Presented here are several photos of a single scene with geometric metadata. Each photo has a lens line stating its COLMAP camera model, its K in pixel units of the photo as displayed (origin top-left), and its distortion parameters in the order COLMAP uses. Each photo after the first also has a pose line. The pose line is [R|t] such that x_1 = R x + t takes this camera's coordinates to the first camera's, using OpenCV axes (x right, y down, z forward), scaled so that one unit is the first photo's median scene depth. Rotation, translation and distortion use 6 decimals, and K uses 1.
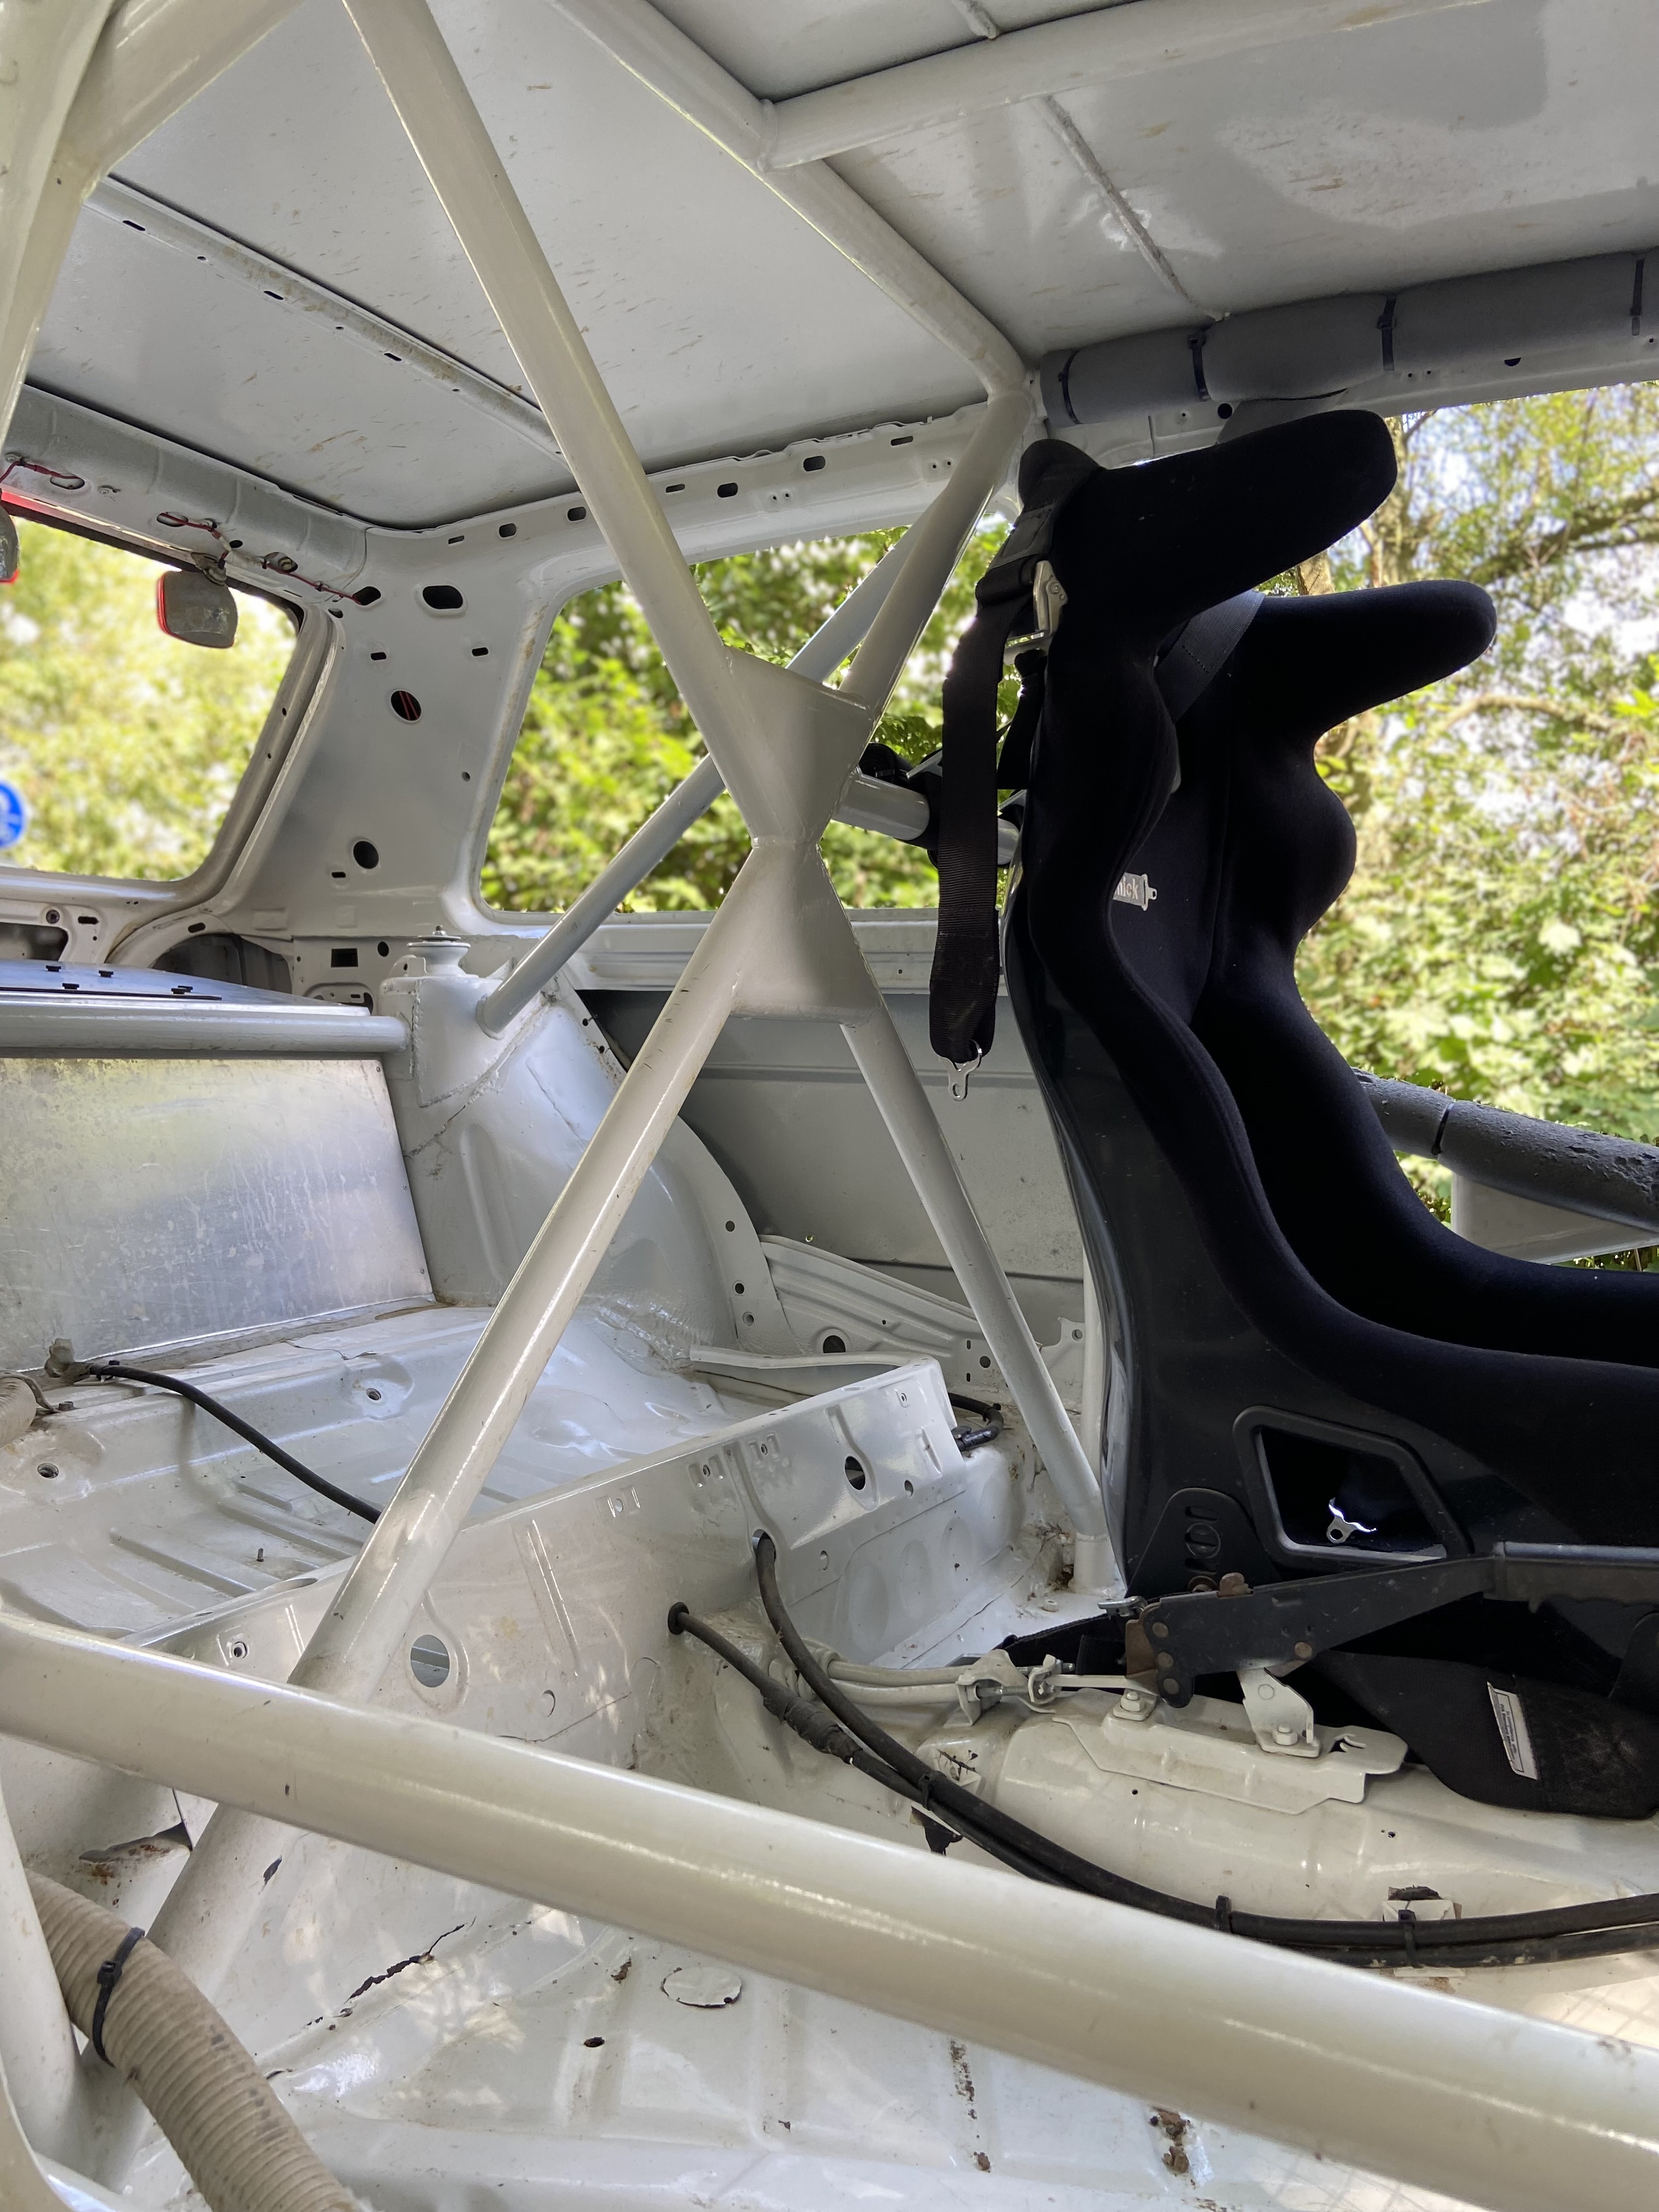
lens RADIAL K [[1651.8, 0, 822.4], [0, 1651.8, 1099.8], [0, 0, 1]] dist [0.117235, -0.140200]
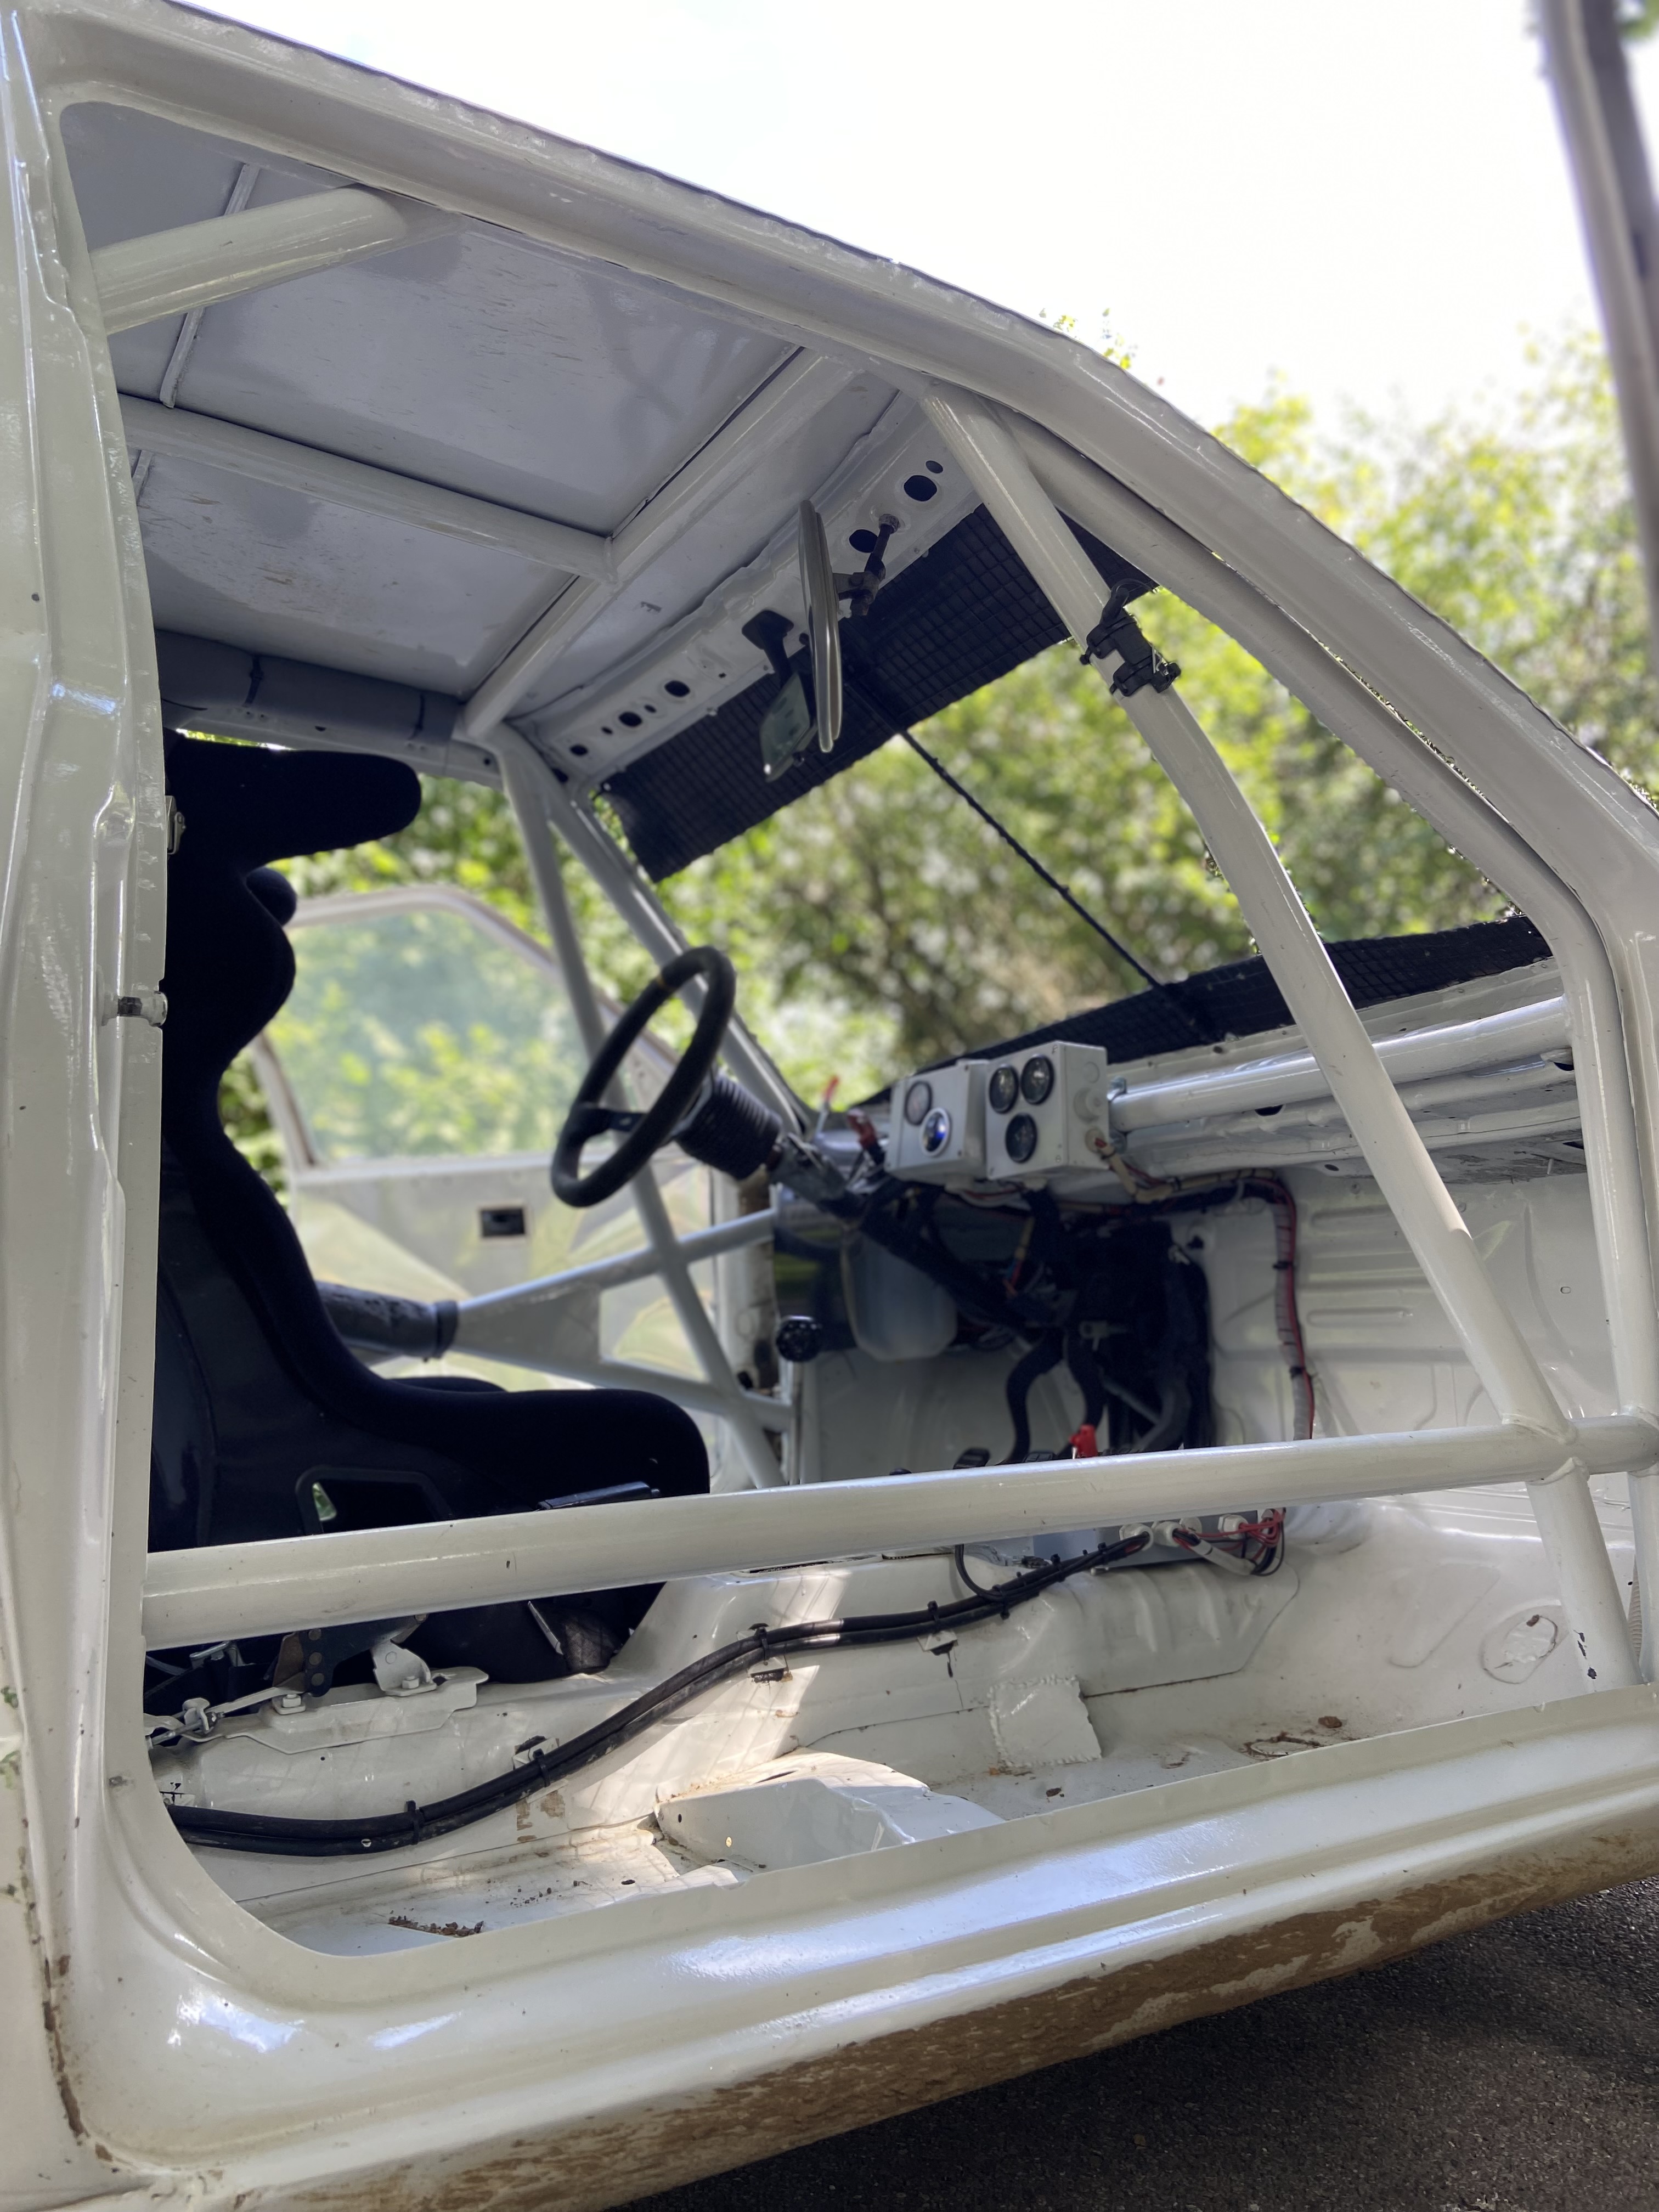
lens RADIAL K [[1651.8, 0, 822.4], [0, 1651.8, 1099.8], [0, 0, 1]] dist [0.117235, -0.140200]
pose [[0.500377, 0.085164, 0.861609, -0.529624], [0.059284, 0.989445, -0.132228, 0.075148], [-0.863776, 0.117244, 0.490046, -0.007748]]
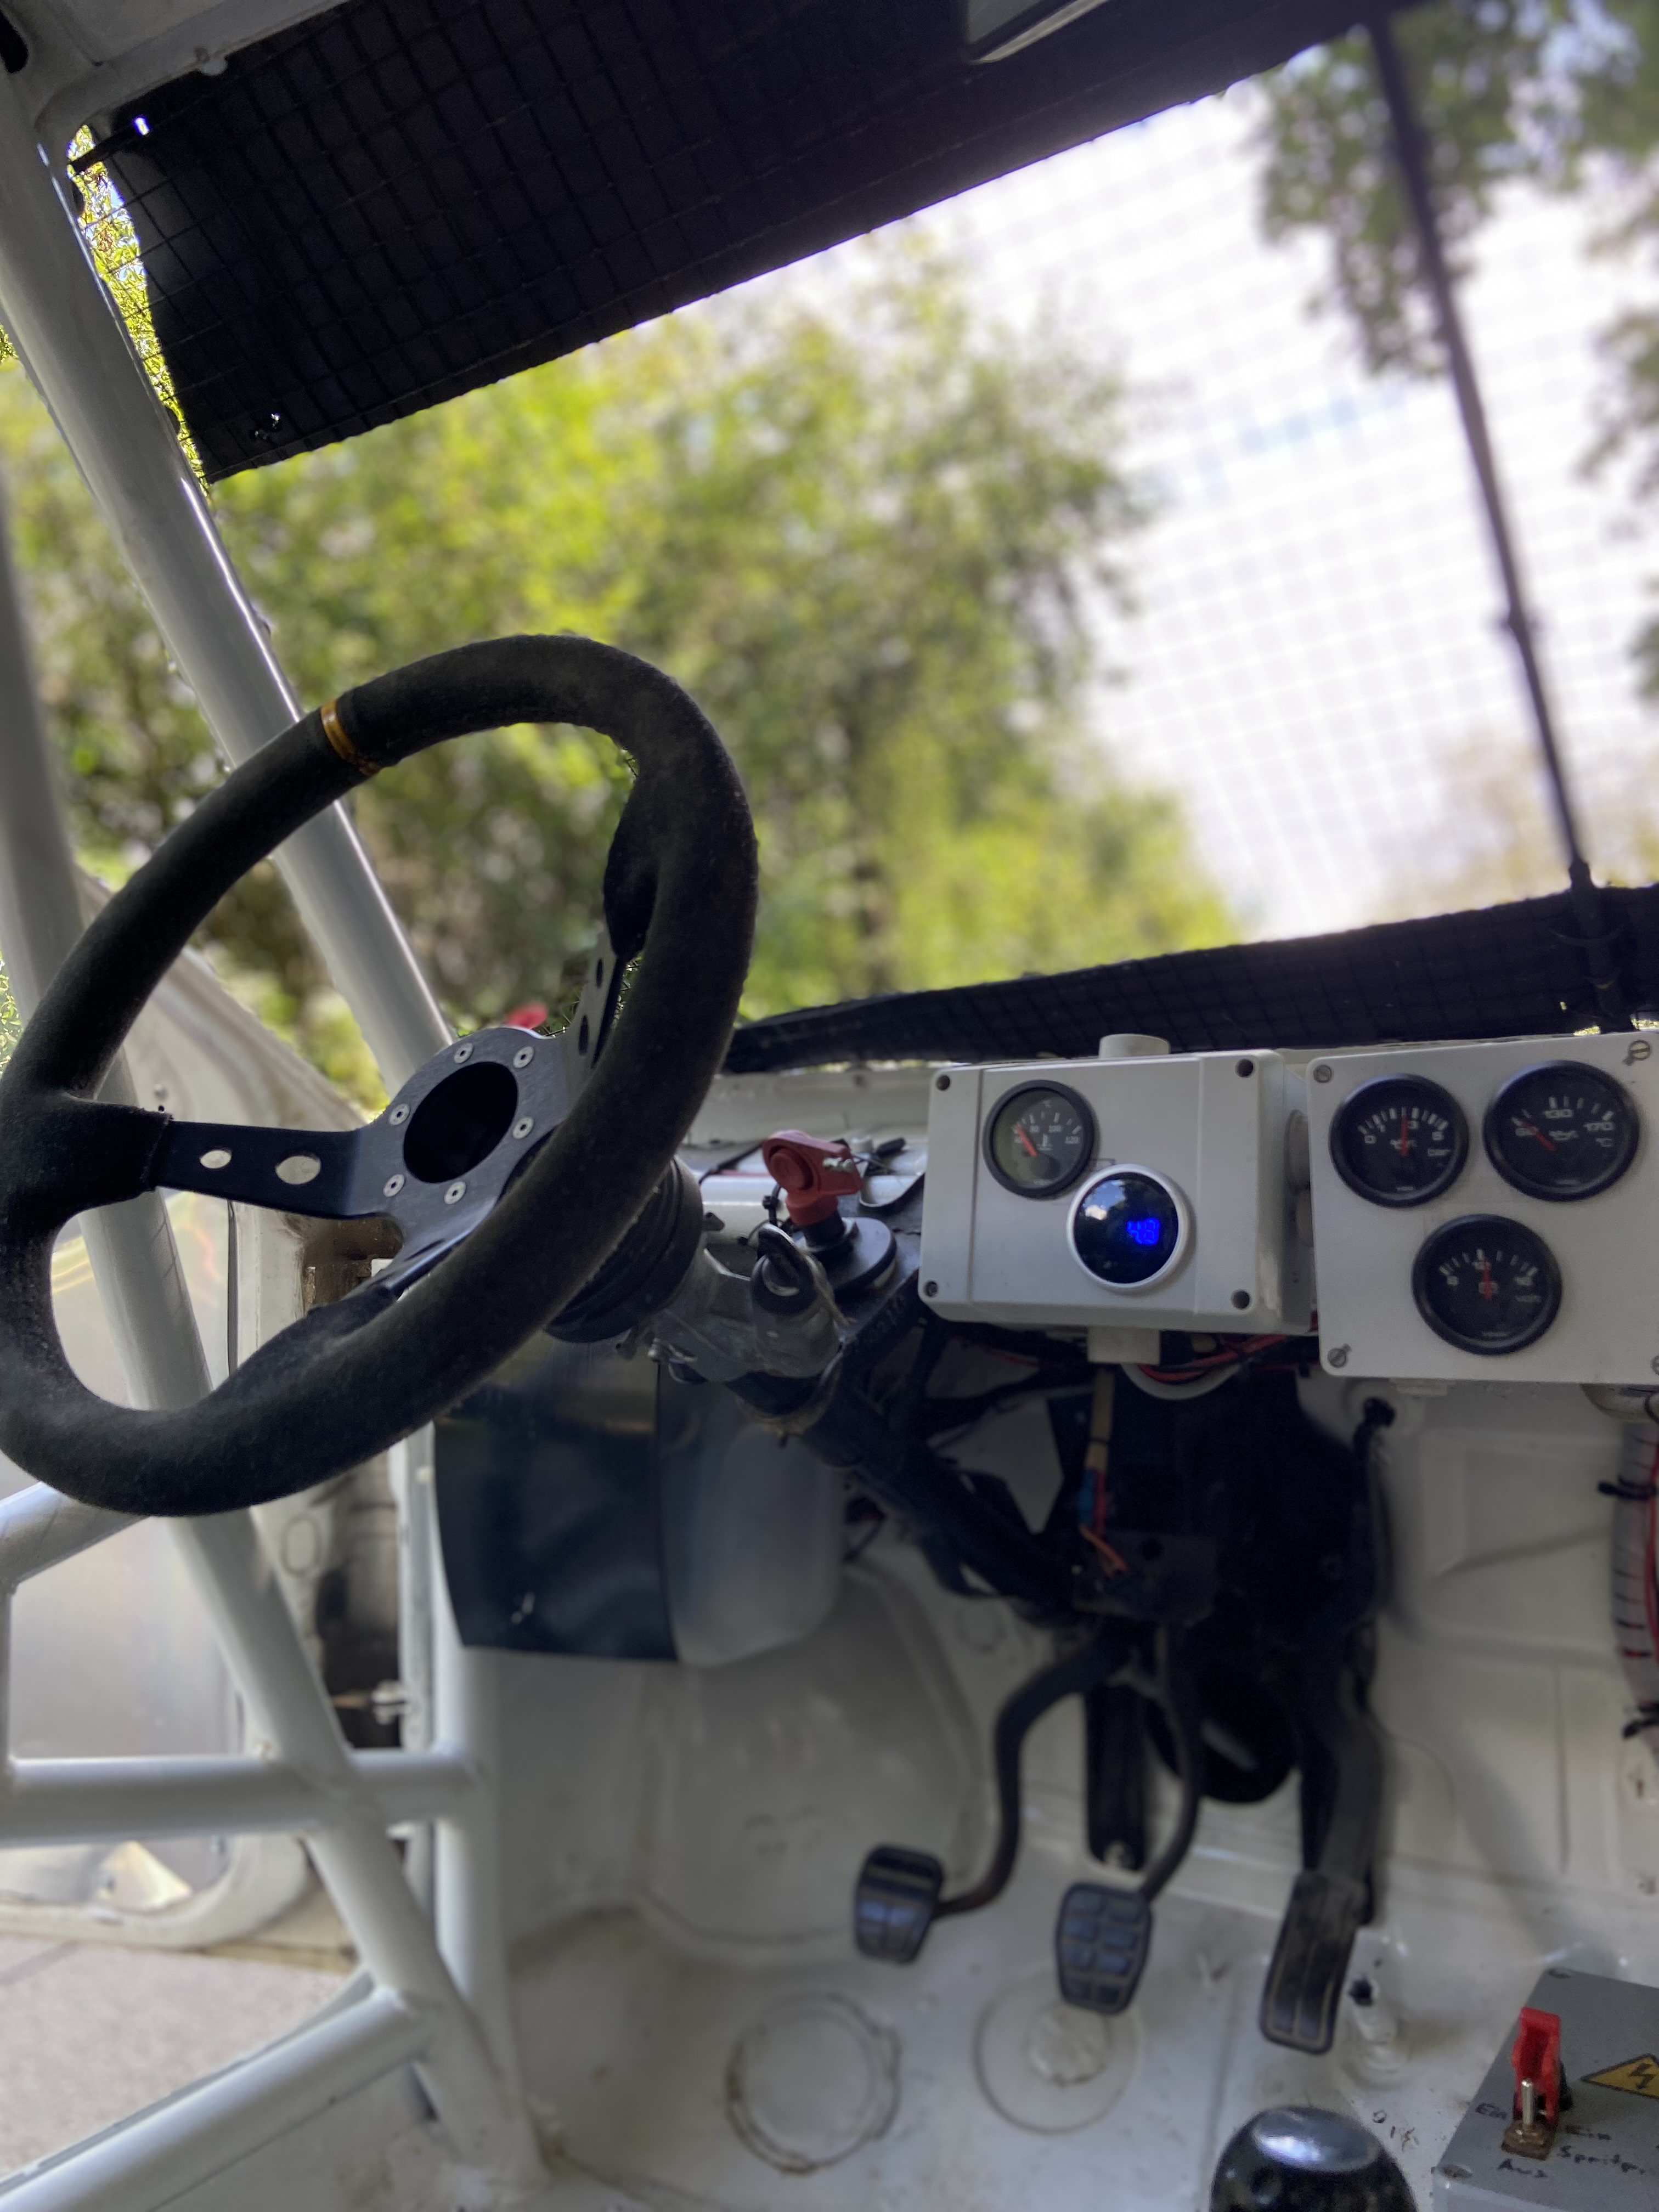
lens RADIAL K [[1660.0, 0, 824.6], [0, 1660.0, 1083.4], [0, 0, 1]] dist [0.123464, -0.156444]
pose [[0.053619, 0.043372, 0.997619, 0.125967], [0.042025, 0.998073, -0.045650, -0.088825], [-0.997677, 0.044373, 0.051693, 0.614458]]
